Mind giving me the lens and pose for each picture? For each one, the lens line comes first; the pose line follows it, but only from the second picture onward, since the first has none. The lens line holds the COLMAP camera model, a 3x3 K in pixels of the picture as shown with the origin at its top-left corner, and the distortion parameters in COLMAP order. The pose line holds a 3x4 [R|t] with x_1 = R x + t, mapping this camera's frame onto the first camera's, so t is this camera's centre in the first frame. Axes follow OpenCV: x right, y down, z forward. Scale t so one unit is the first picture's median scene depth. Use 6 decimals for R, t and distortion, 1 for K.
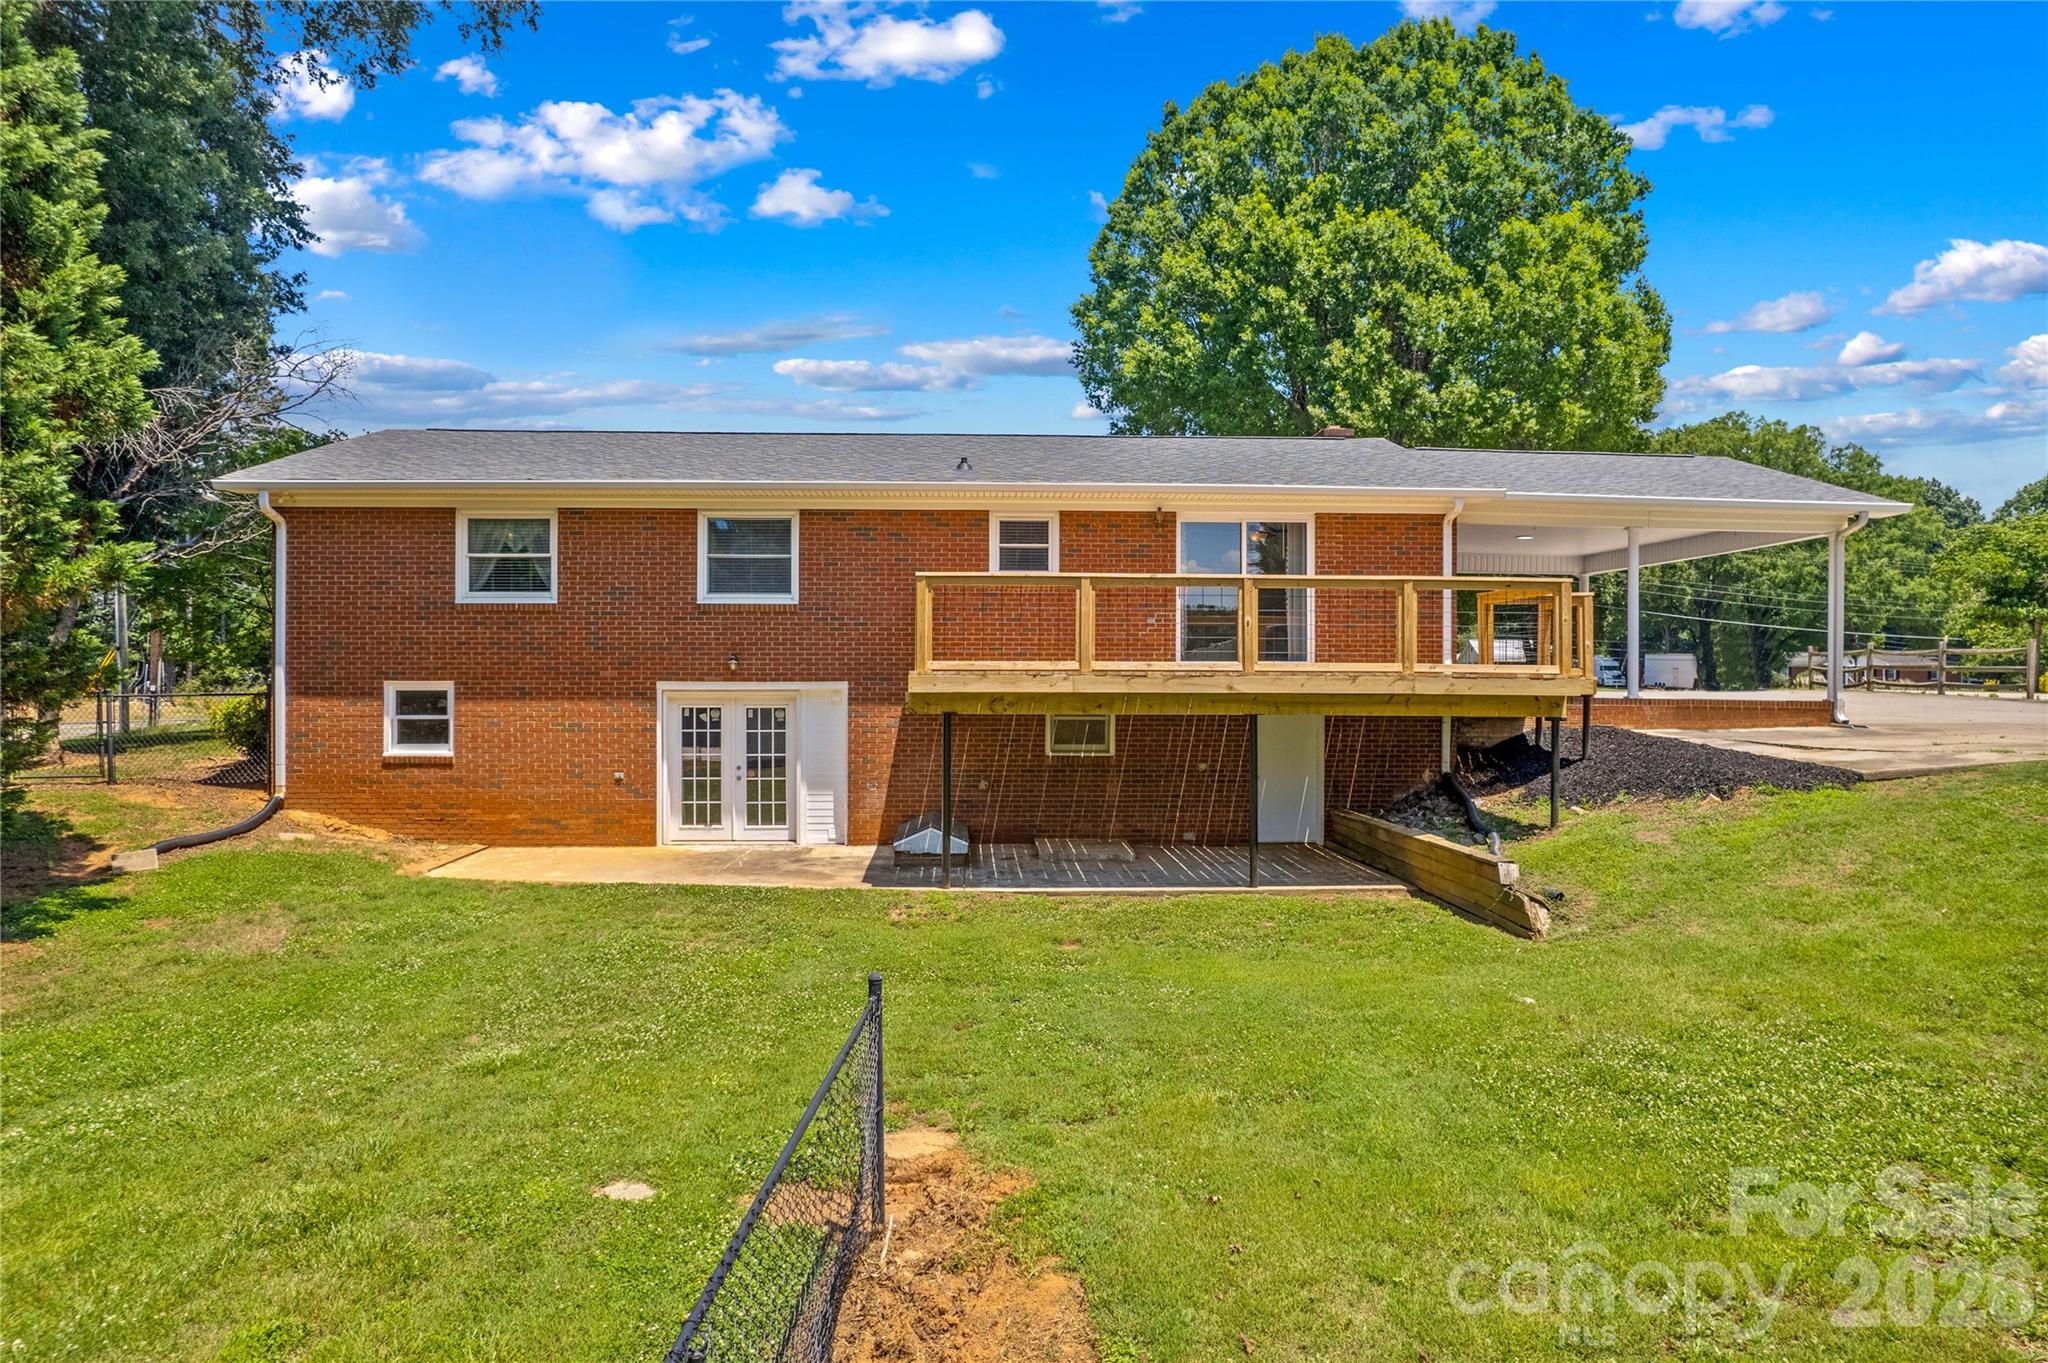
lens RADIAL K [[1286.5, 0, 1019.1], [0, 1286.5, 668.7], [0, 0, 1]] dist [-0.060772, 0.082772]
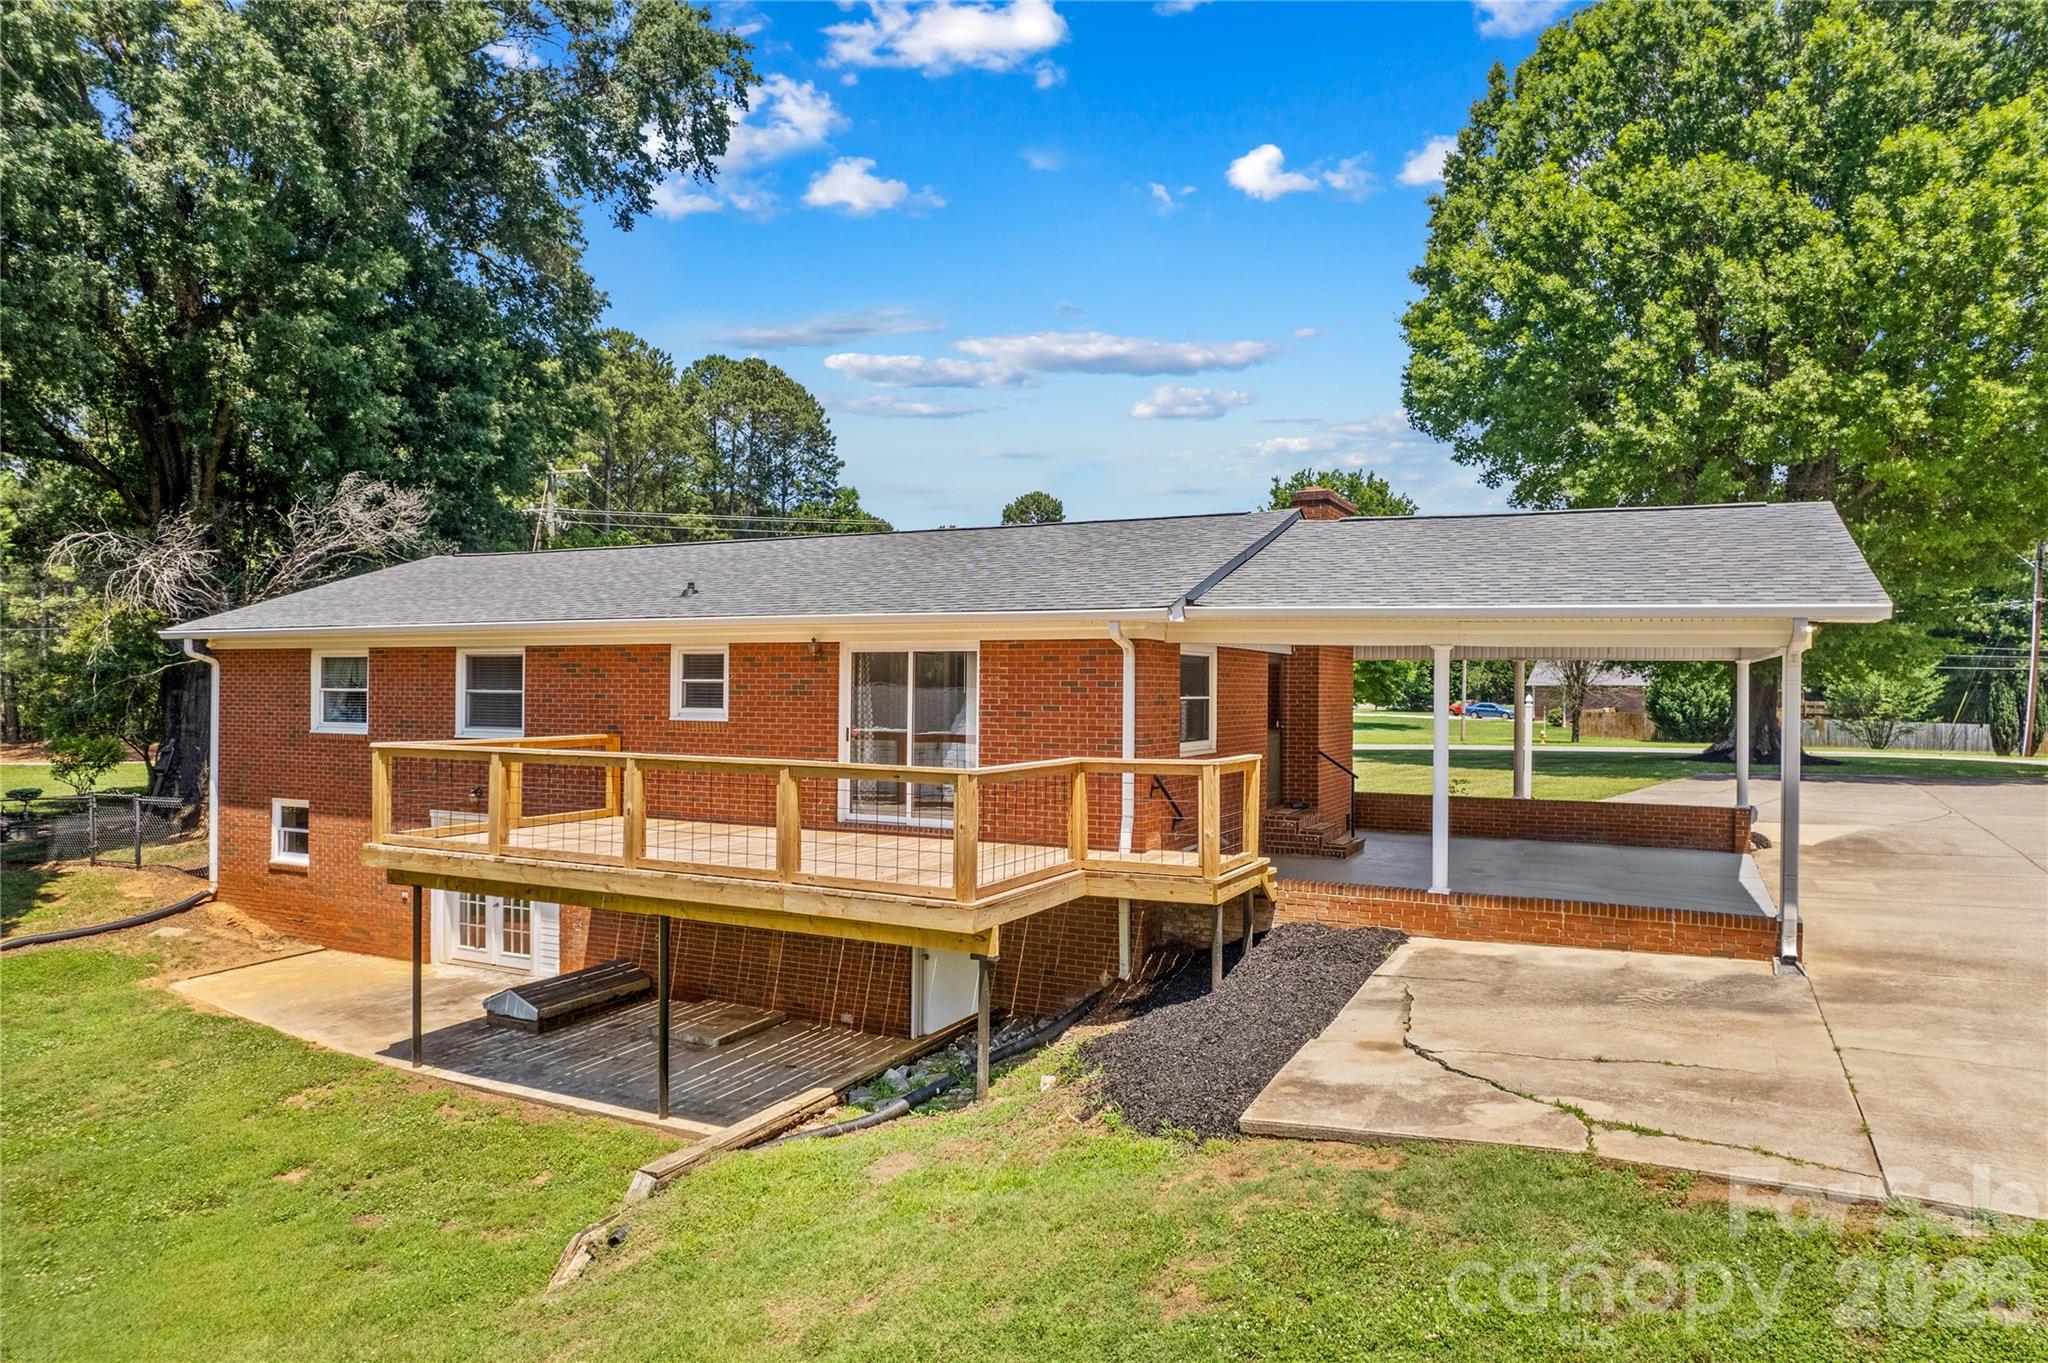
lens RADIAL K [[1286.5, 0, 1019.1], [0, 1286.5, 668.7], [0, 0, 1]] dist [-0.060772, 0.082772]
pose [[0.881234, -0.003275, -0.472668, 0.293159], [-0.000578, 0.999968, -0.008007, -0.044586], [0.472679, 0.007330, 0.881204, 0.134133]]
